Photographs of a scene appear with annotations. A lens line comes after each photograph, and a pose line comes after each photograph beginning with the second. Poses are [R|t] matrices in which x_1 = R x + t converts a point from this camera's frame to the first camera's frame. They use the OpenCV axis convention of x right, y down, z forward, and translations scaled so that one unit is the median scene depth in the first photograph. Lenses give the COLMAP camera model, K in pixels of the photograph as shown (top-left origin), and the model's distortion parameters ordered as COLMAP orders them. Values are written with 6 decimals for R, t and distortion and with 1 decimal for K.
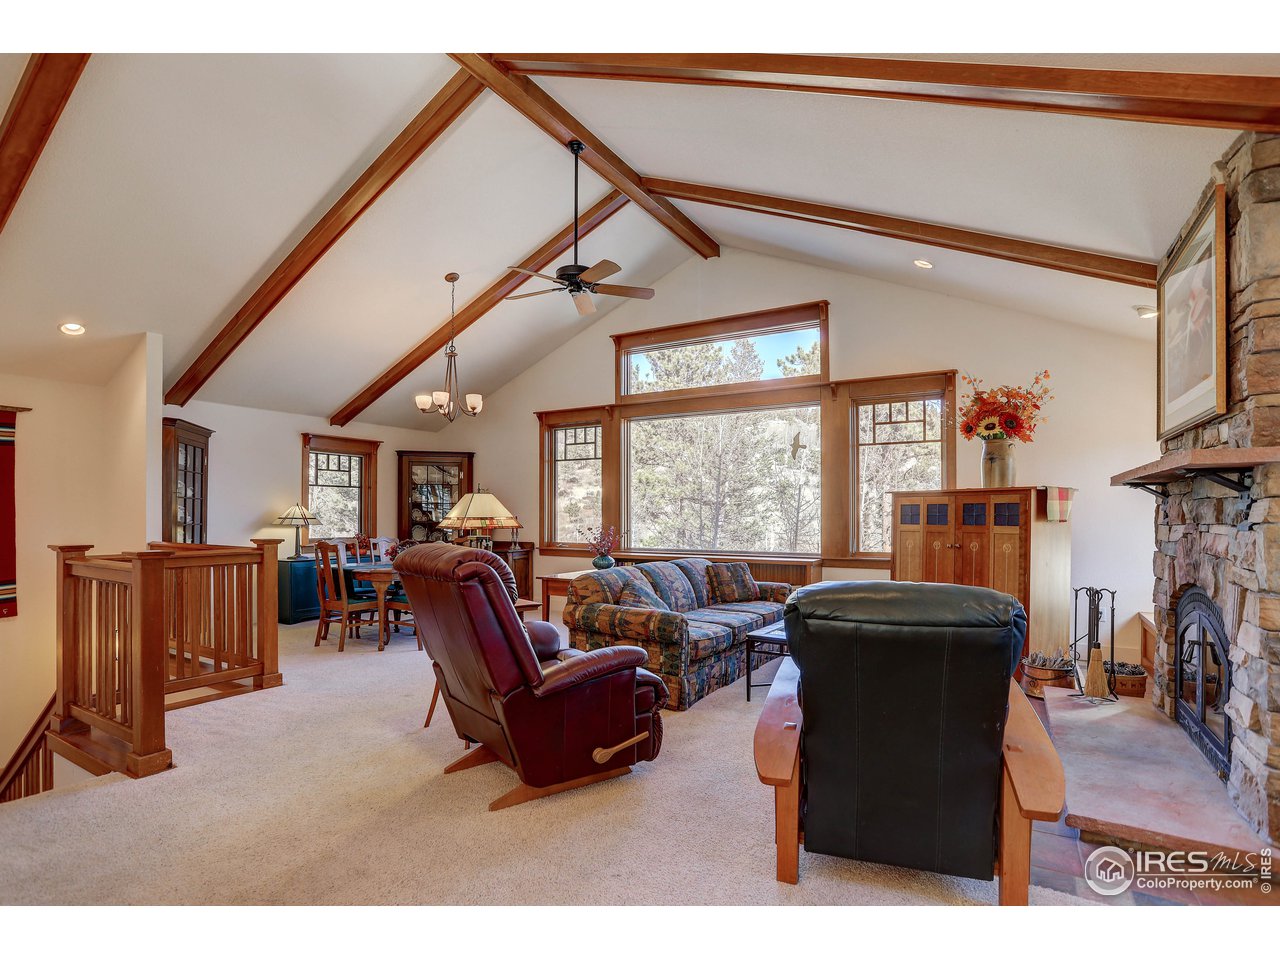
lens RADIAL K [[636.4, 0, 636.0], [0, 636.4, 523.8], [0, 0, 1]] dist [-0.031784, -0.000022]
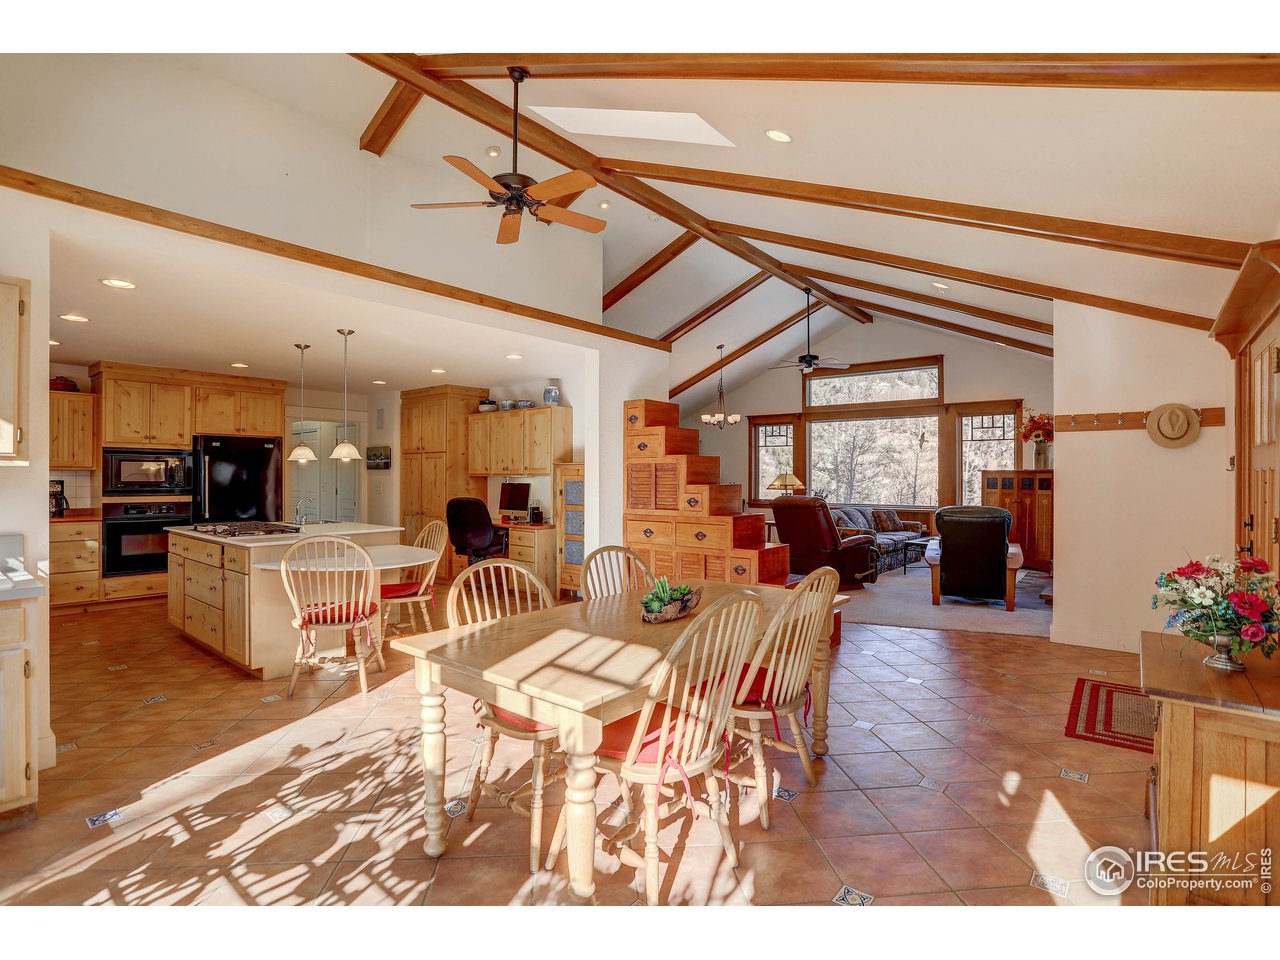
lens RADIAL K [[633.4, 0, 644.5], [0, 633.4, 476.0], [0, 0, 1]] dist [-0.027247, 0.000476]
pose [[0.990932, 0.005633, -0.134248, -0.217533], [-0.007918, 0.999833, -0.016495, 0.000607], [0.134133, 0.017408, 0.990810, -0.640247]]
